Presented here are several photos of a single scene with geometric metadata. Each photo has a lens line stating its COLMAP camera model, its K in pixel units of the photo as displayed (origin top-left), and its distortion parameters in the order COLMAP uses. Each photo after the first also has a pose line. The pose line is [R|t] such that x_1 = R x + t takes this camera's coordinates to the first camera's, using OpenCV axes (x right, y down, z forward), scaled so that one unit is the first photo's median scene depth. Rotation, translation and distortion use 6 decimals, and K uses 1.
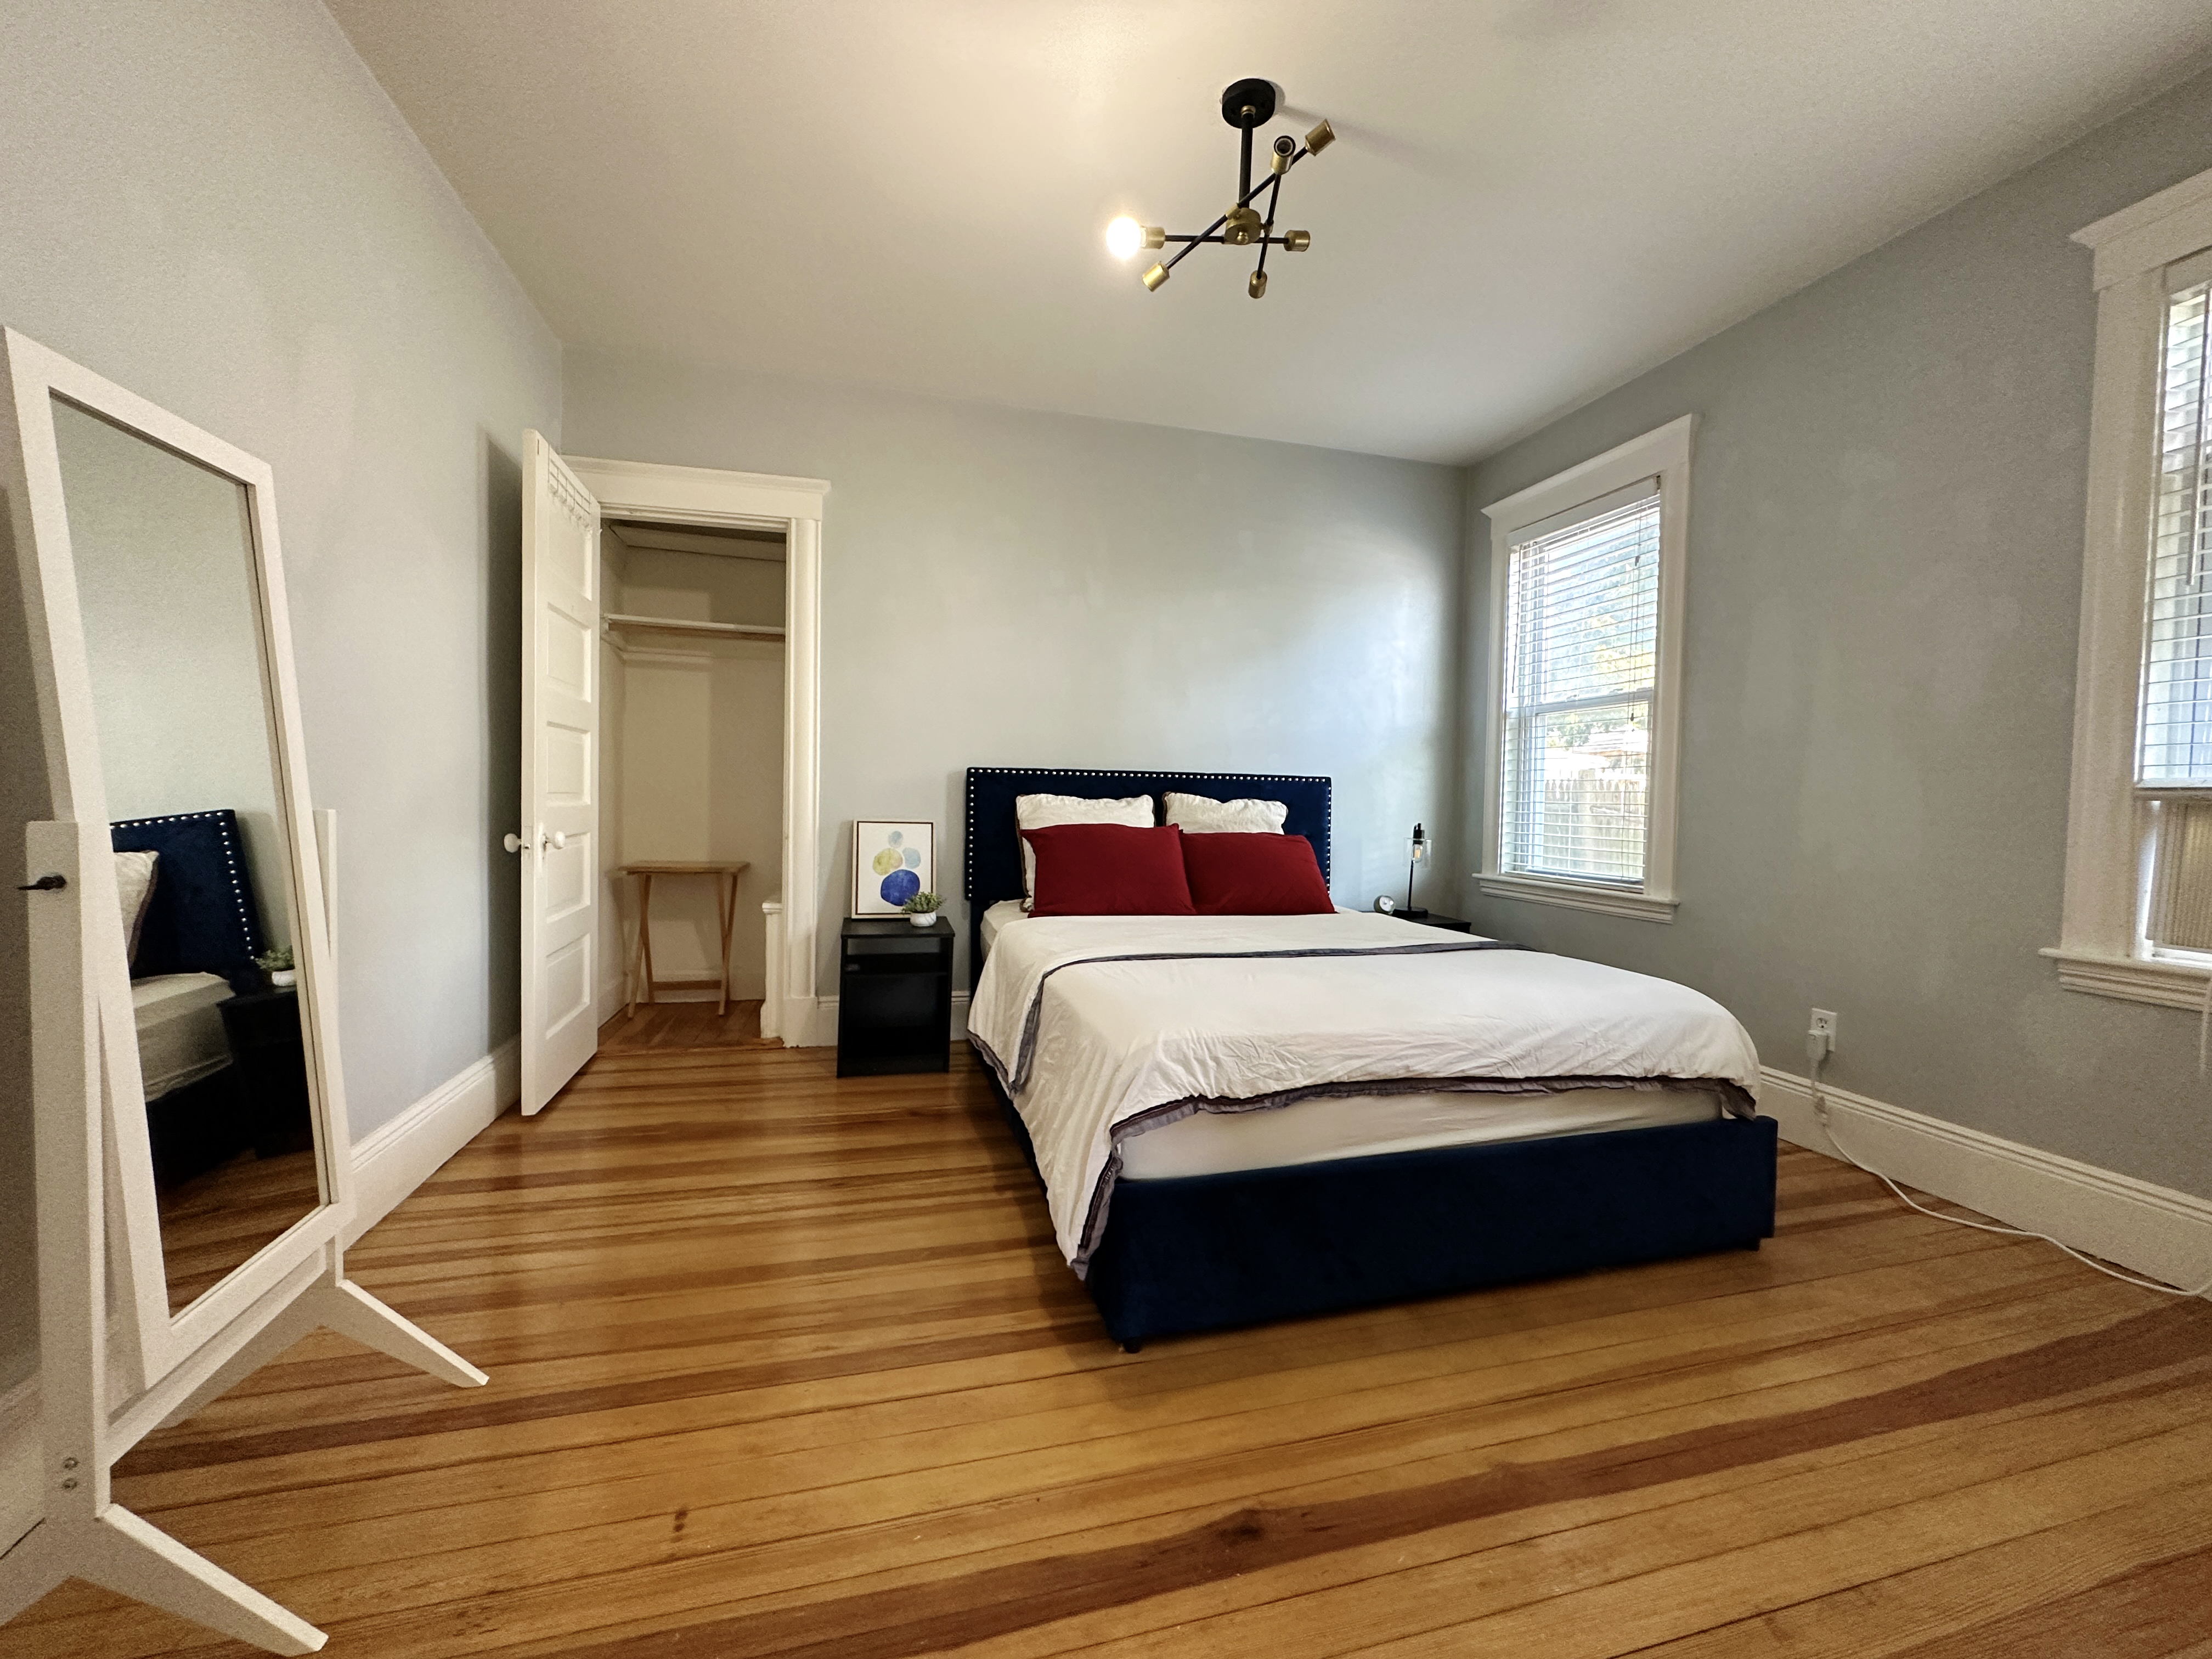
lens RADIAL K [[880.4, 0, 1101.5], [0, 880.4, 825.9], [0, 0, 1]] dist [0.001149, 0.000054]
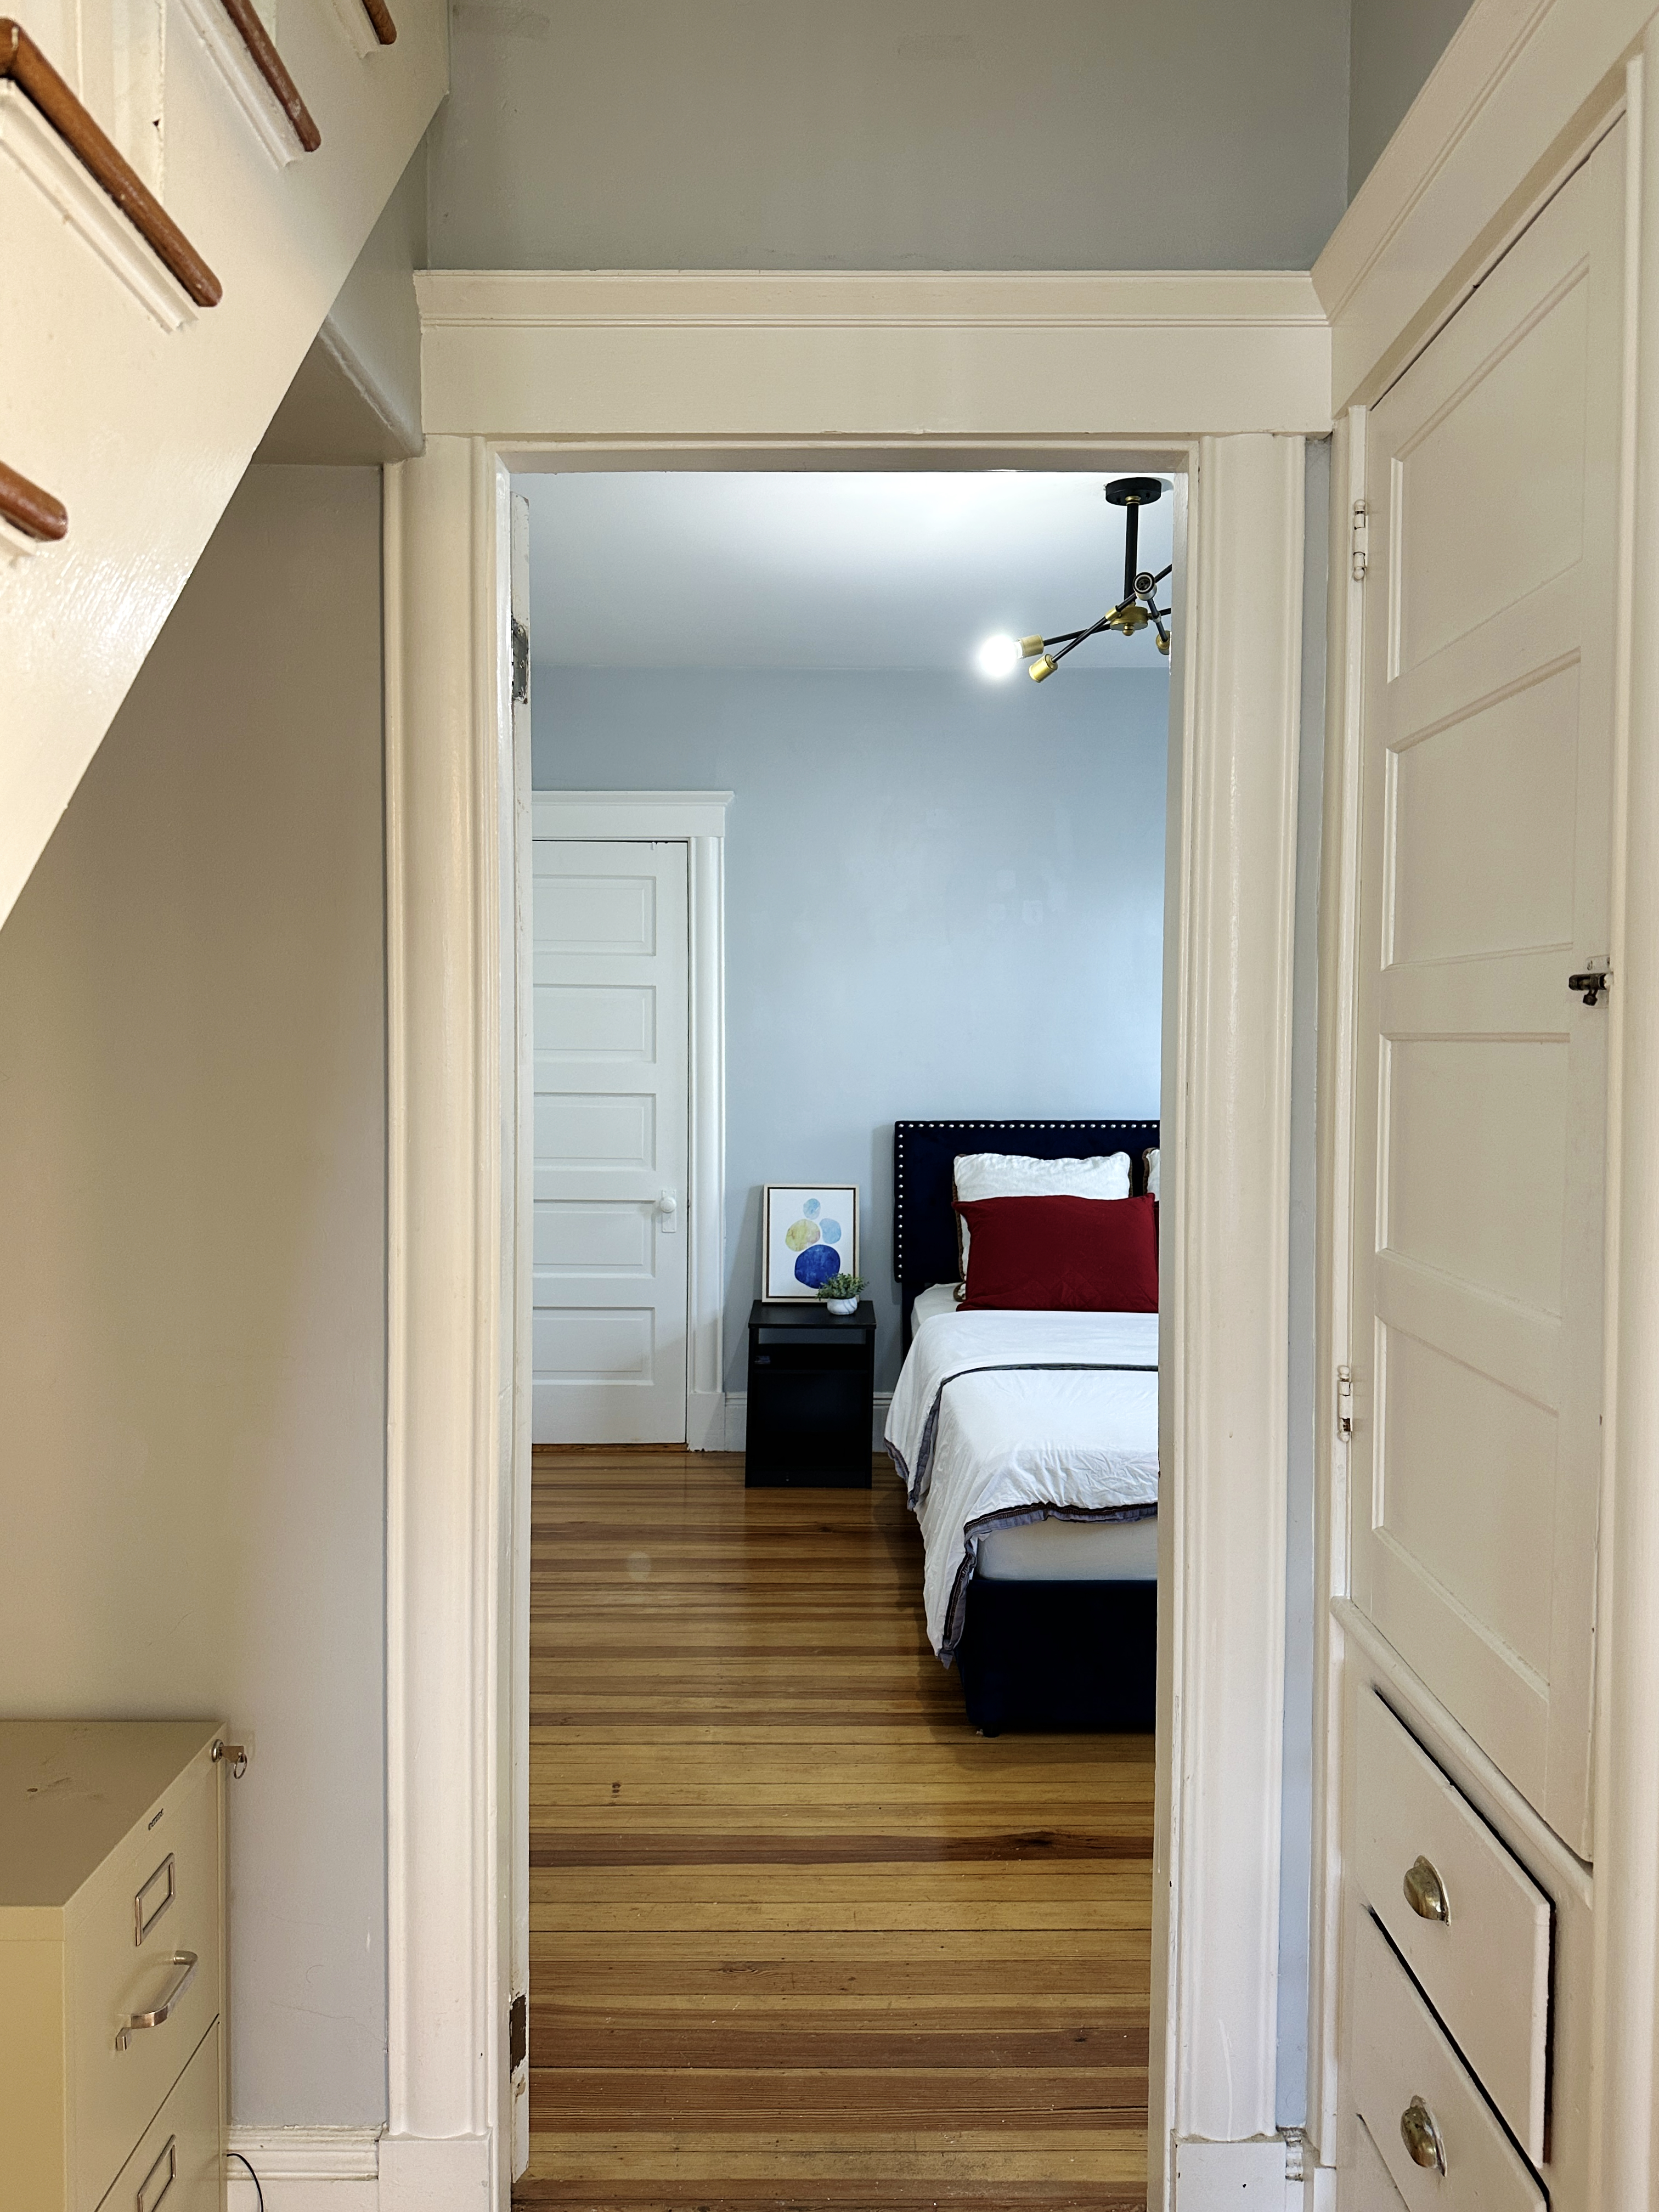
lens RADIAL K [[1549.0, 0, 829.5], [0, 1549.0, 1106.0], [0, 0, 1]] dist [0.145105, -0.247219]
pose [[0.967891, -0.006562, -0.251285, 0.243180], [0.008240, 0.999950, 0.005627, -0.141629], [0.251236, -0.007517, 0.967897, -0.671796]]
